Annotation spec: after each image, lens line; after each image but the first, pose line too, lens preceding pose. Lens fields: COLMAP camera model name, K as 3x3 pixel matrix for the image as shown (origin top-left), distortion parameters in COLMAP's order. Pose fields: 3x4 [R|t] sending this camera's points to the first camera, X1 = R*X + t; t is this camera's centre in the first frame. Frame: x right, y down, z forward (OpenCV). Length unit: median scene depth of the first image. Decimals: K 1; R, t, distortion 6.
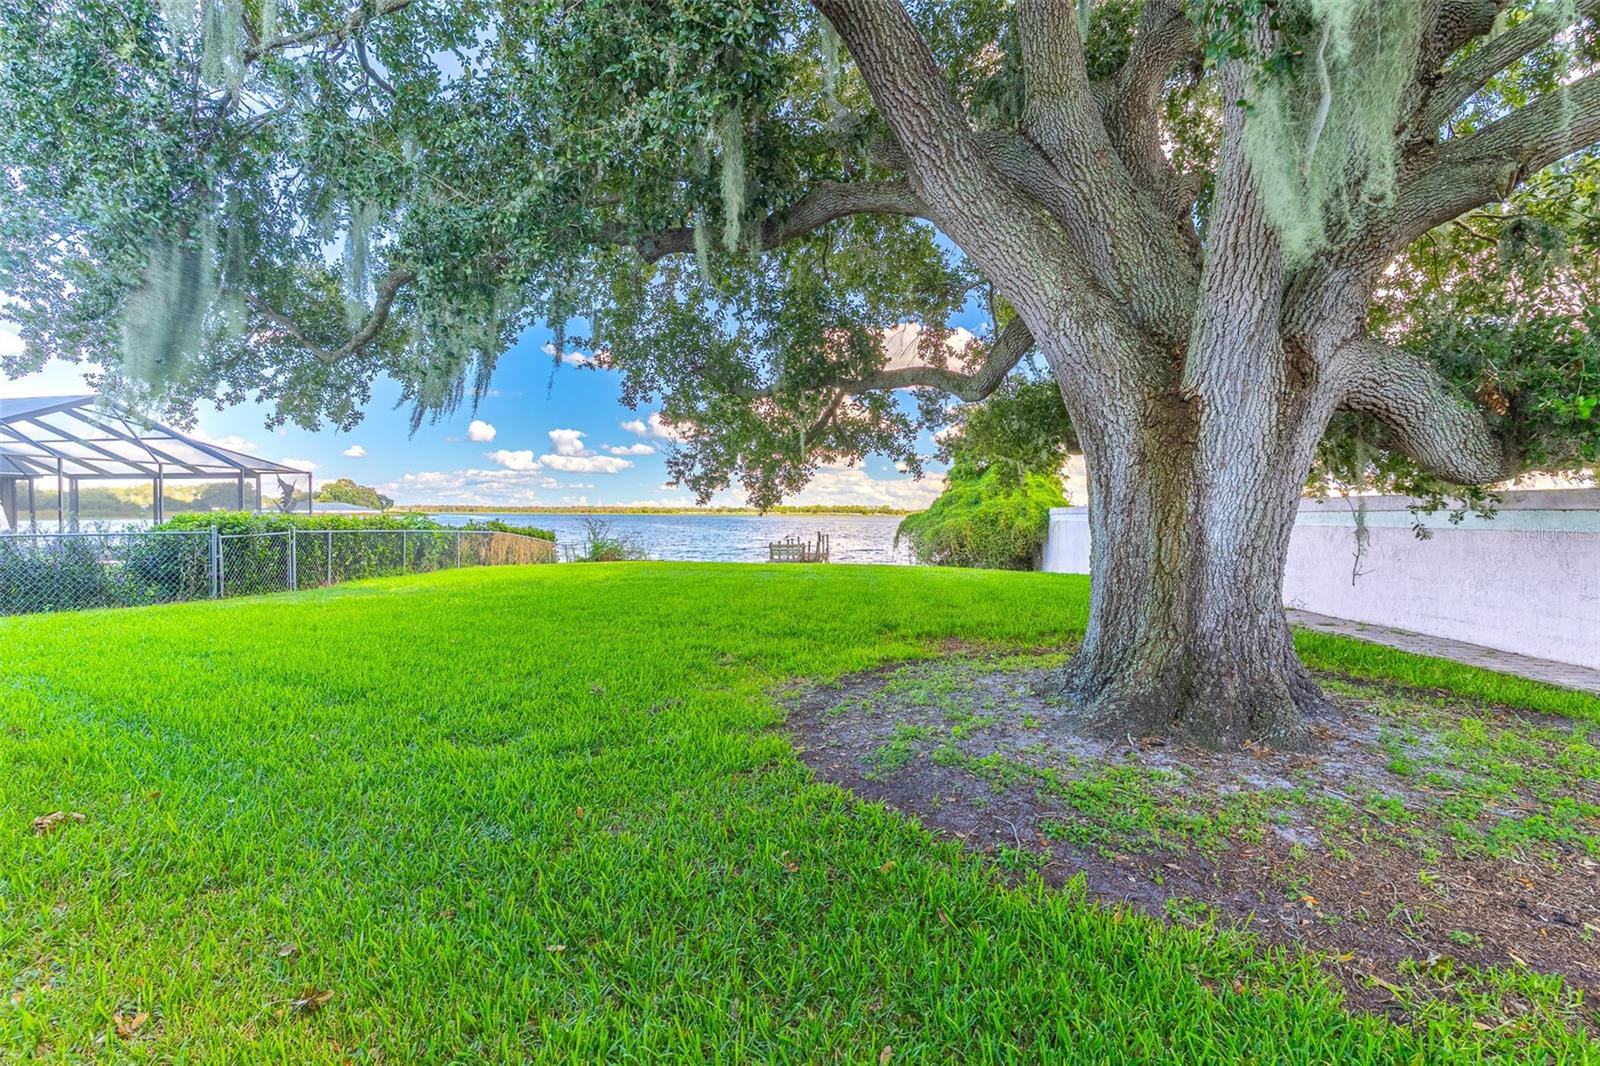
lens RADIAL K [[765.5, 0, 795.8], [0, 765.5, 530.3], [0, 0, 1]] dist [-0.005006, -0.000690]
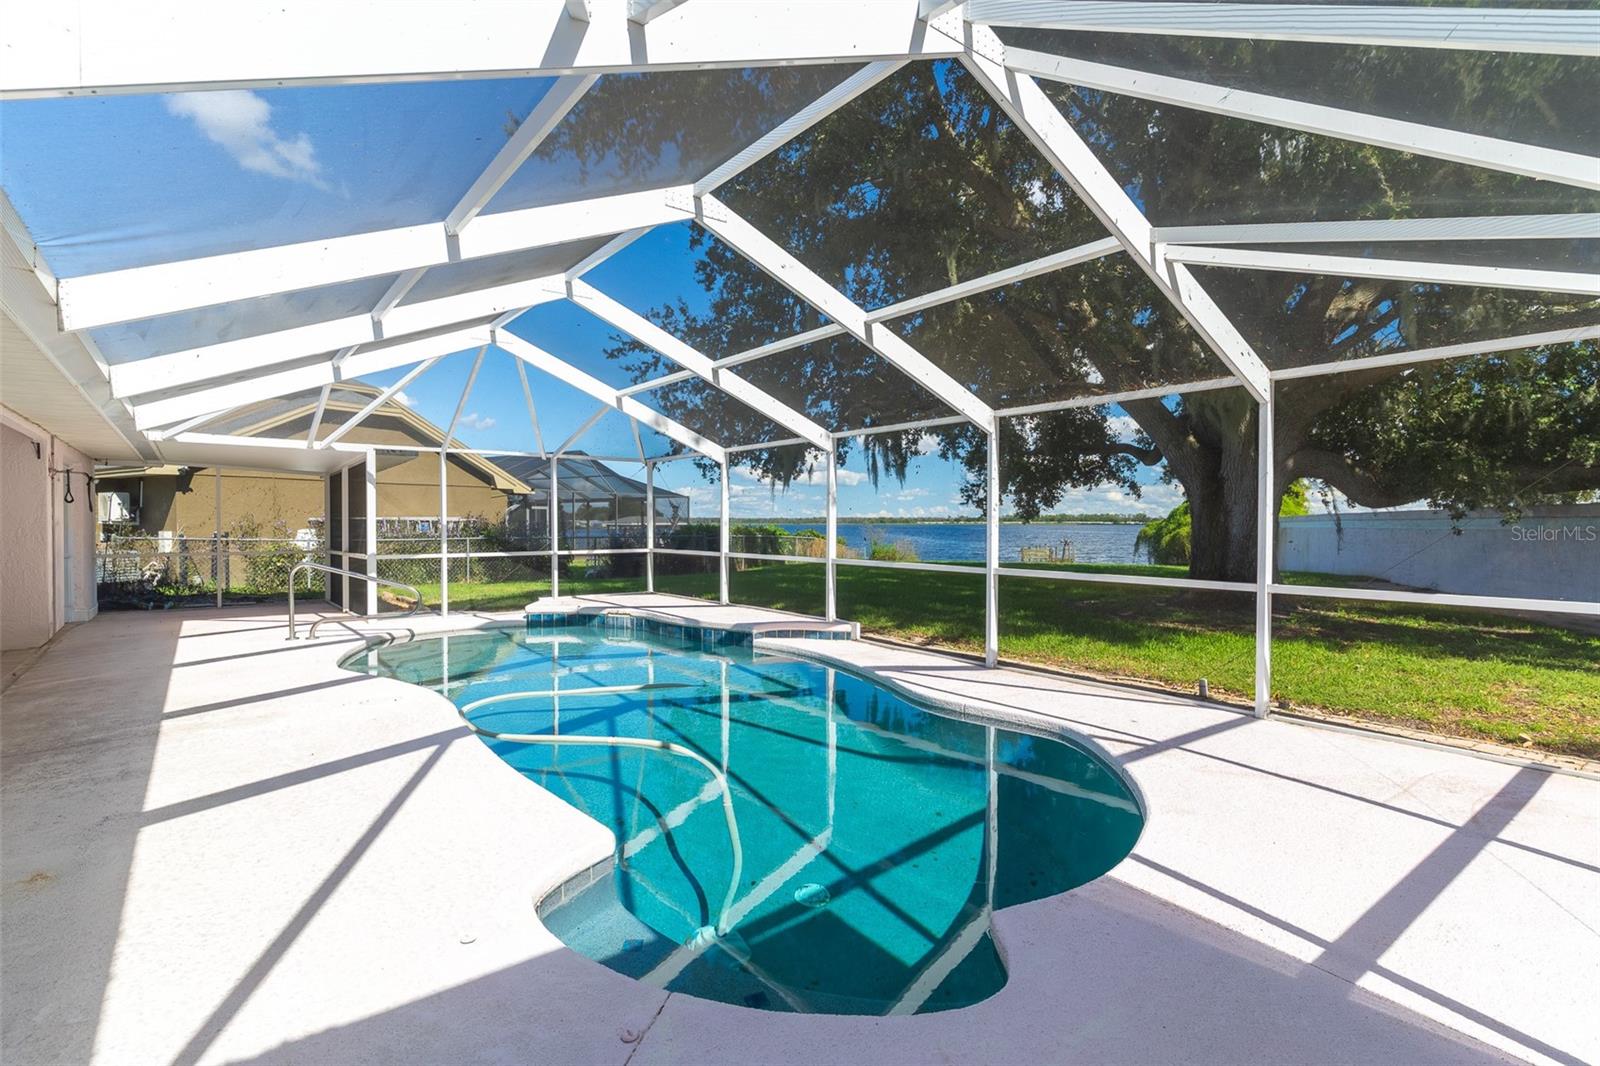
lens RADIAL K [[765.5, 0, 792.9], [0, 765.5, 532.9], [0, 0, 1]] dist [-0.005006, -0.000690]
pose [[0.952149, -0.003032, -0.305618, -0.020967], [0.000064, 0.999953, -0.009722, 0.011165], [0.305633, 0.009237, 0.952105, -0.533366]]
